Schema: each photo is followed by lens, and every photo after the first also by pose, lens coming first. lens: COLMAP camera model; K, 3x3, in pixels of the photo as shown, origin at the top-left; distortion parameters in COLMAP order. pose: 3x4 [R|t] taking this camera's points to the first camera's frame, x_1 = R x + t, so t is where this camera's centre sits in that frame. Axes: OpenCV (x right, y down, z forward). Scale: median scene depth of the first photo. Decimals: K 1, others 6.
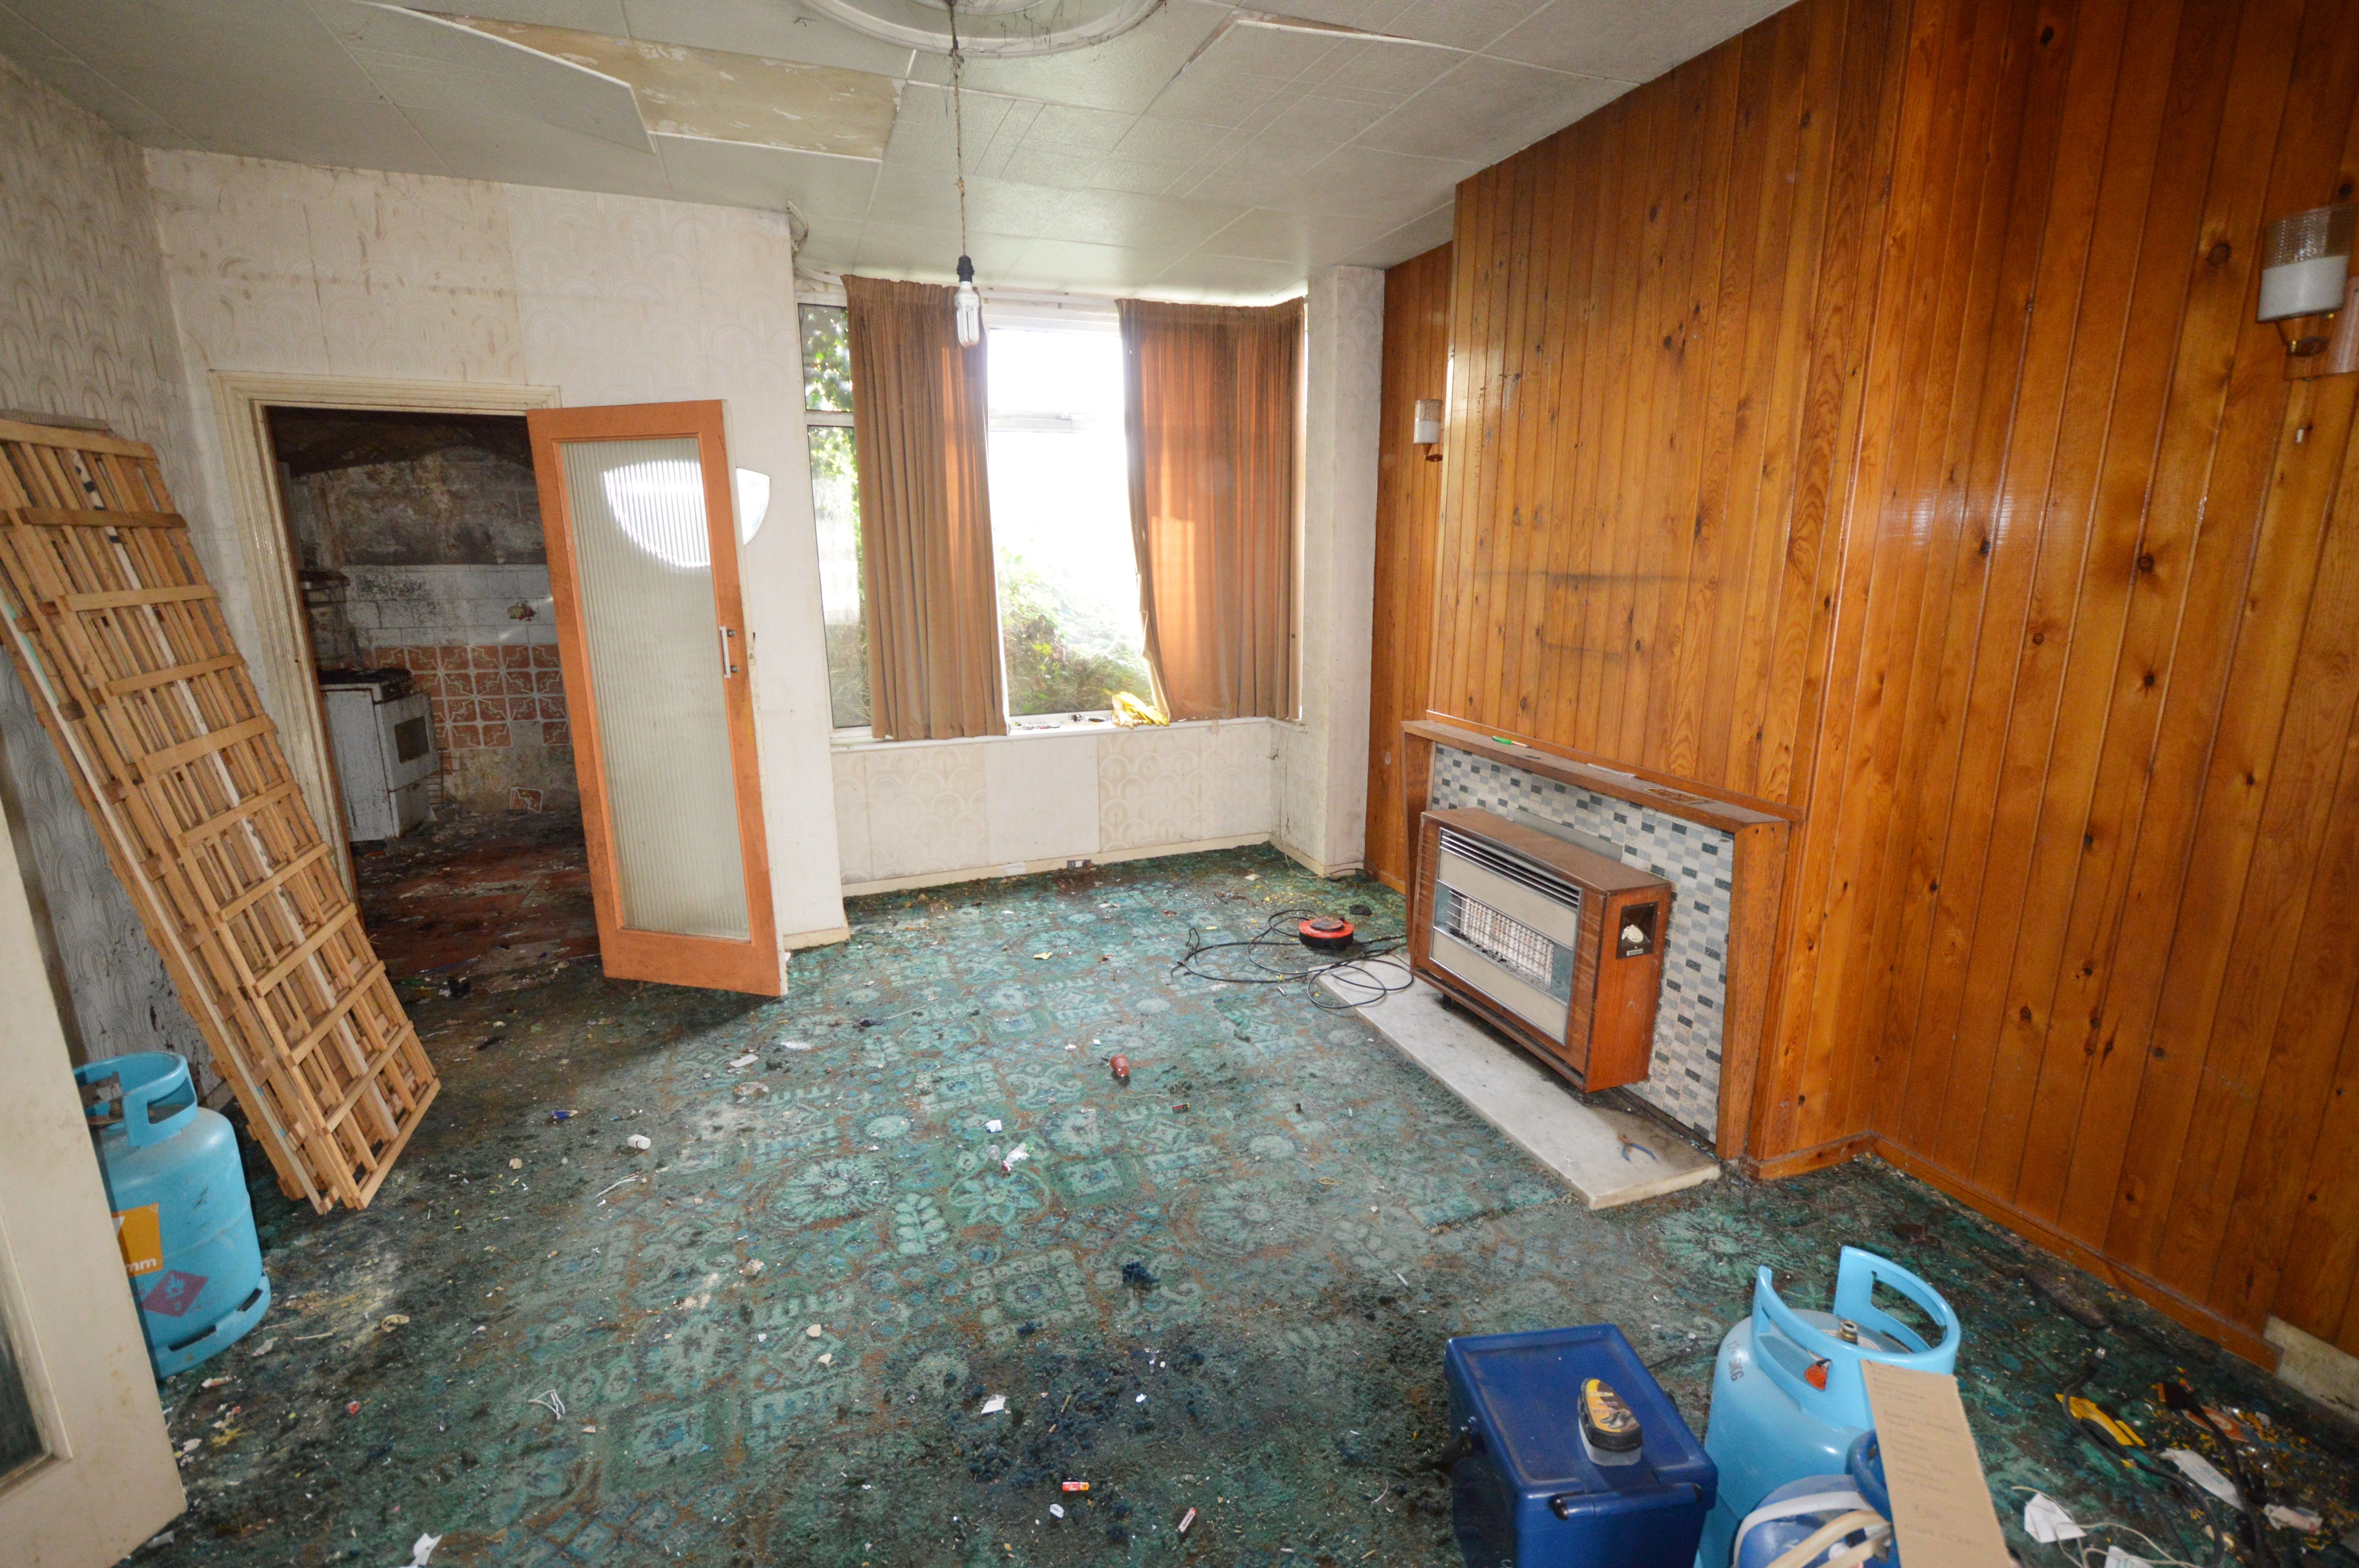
lens RADIAL K [[1046.6, 0, 1179.8], [0, 1046.6, 776.3], [0, 0, 1]] dist [-0.001303, -0.000002]
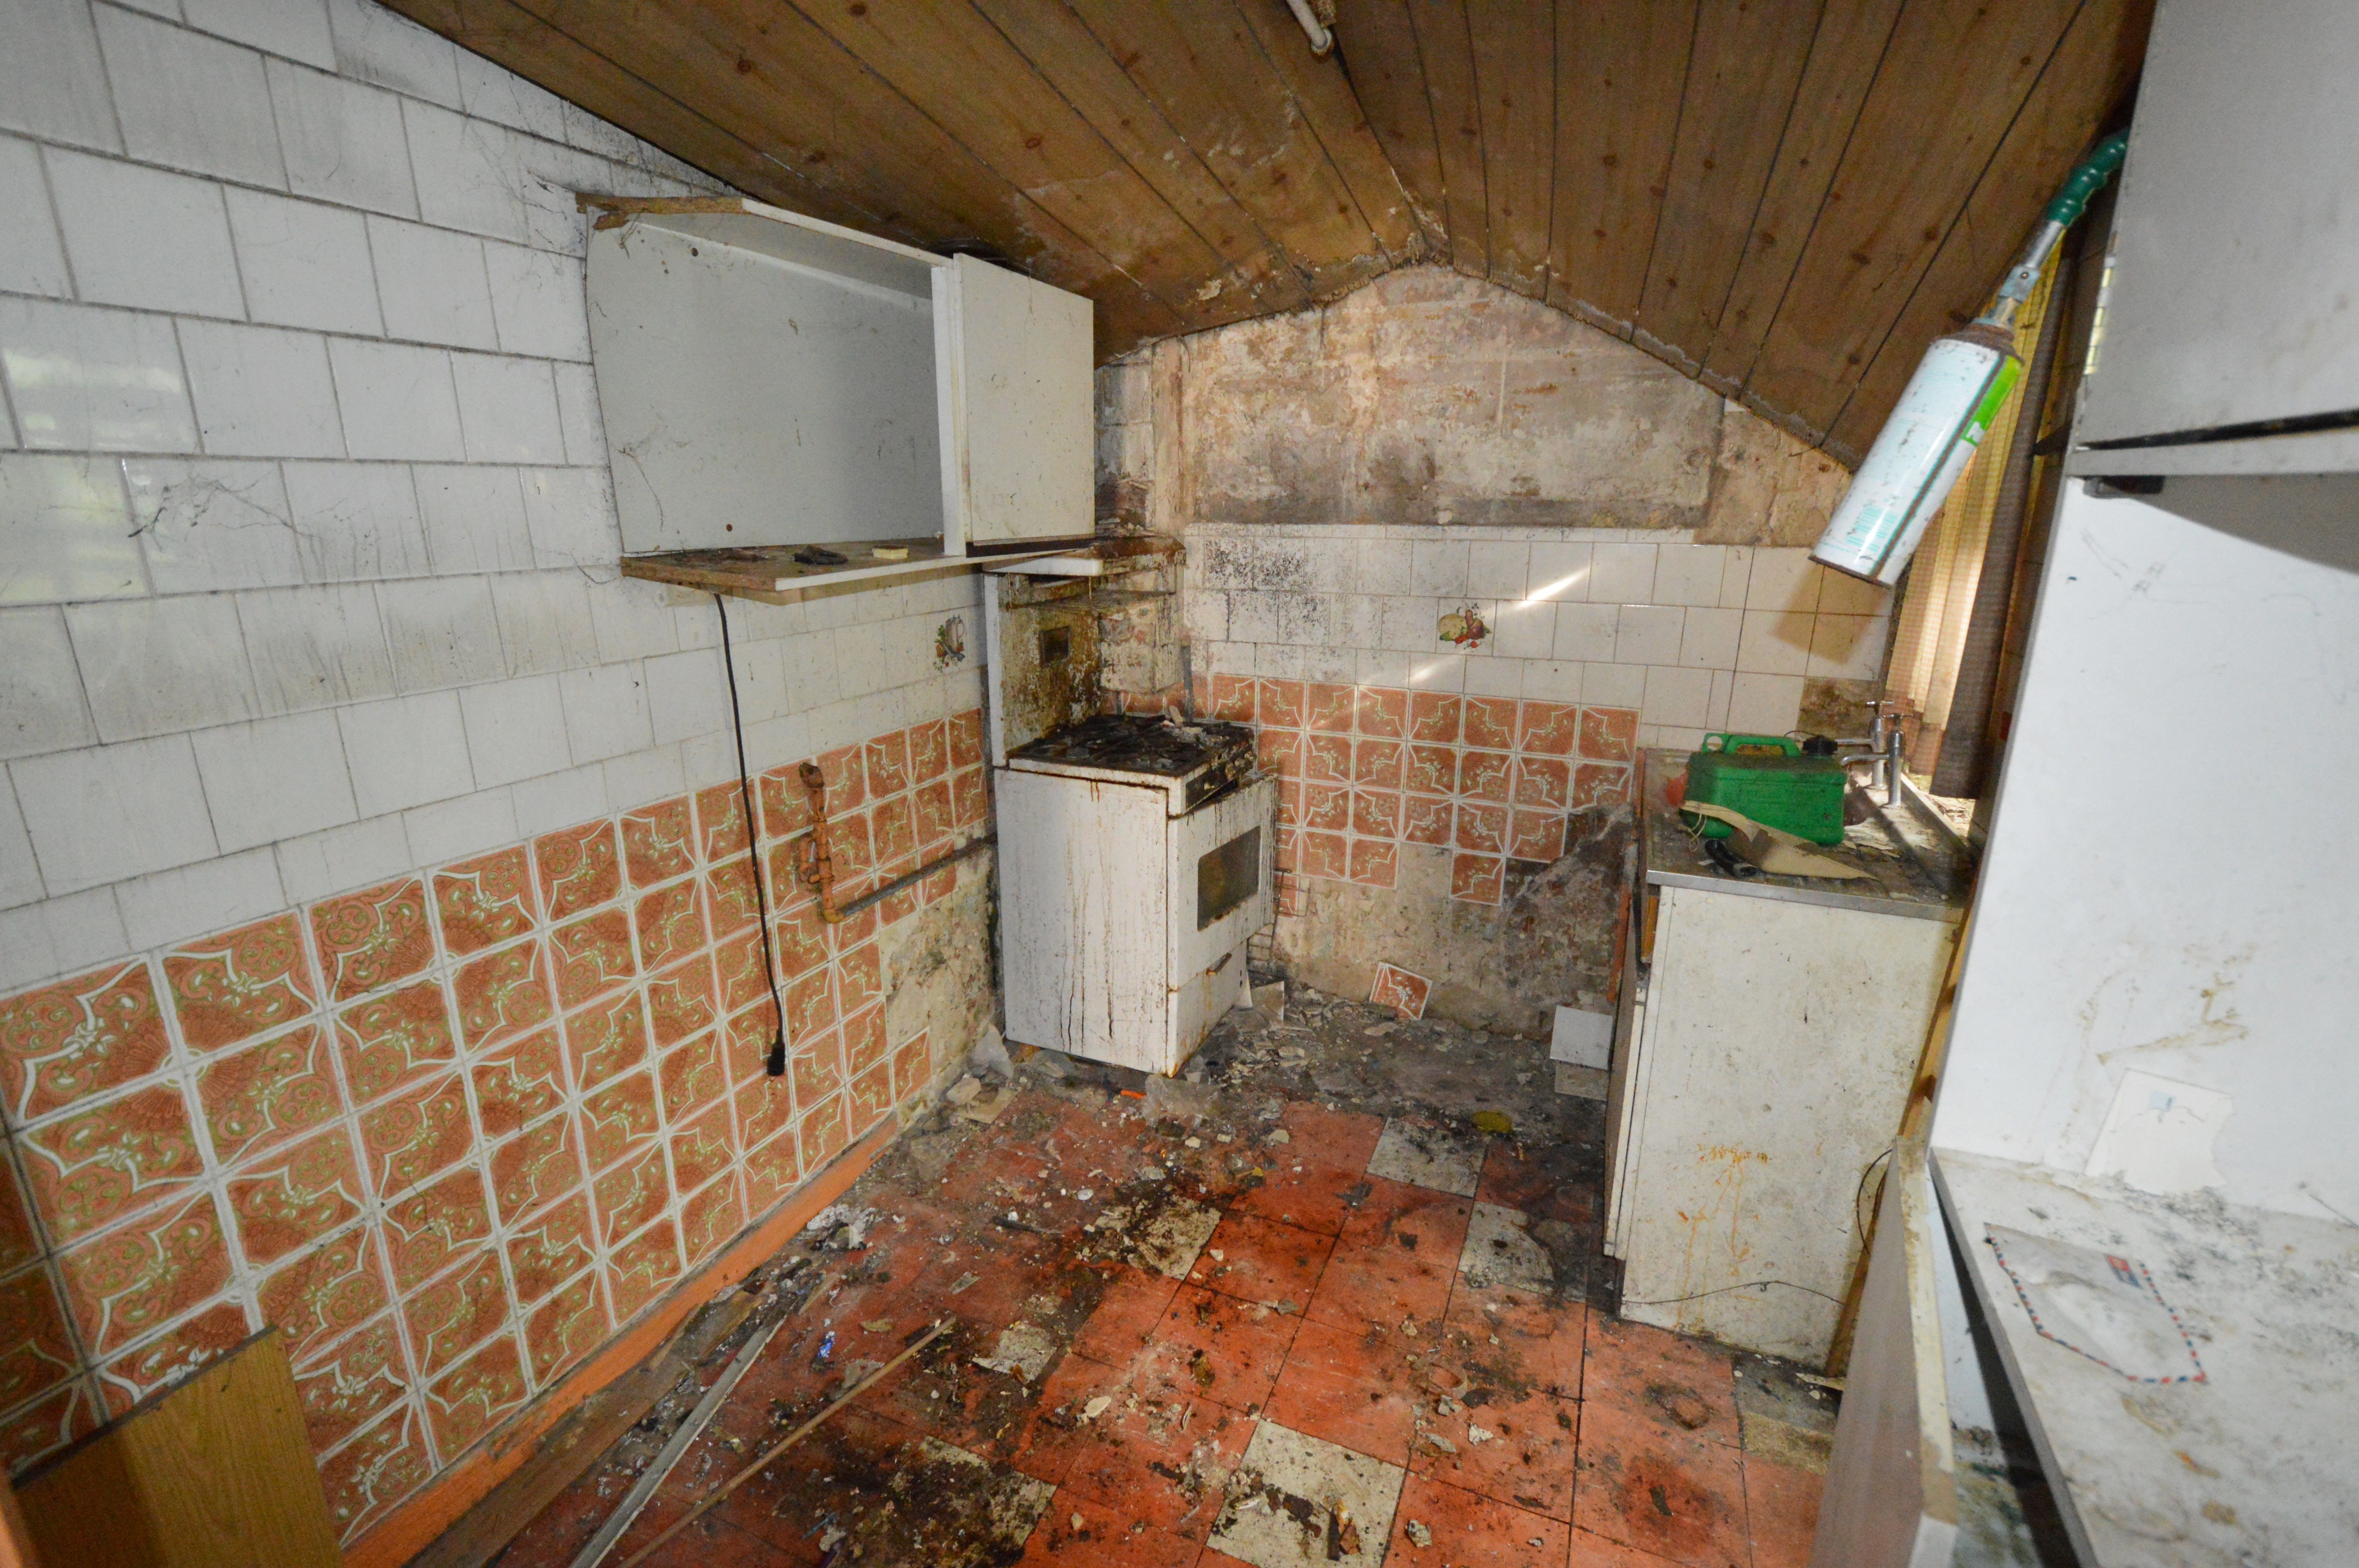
lens RADIAL K [[1046.6, 0, 1181.1], [0, 1046.6, 785.6], [0, 0, 1]] dist [-0.001303, -0.000002]
pose [[0.719664, 0.183747, -0.669567, -0.408882], [-0.154071, 0.982567, 0.104043, -0.122129], [0.677012, 0.028285, 0.735428, 0.593516]]
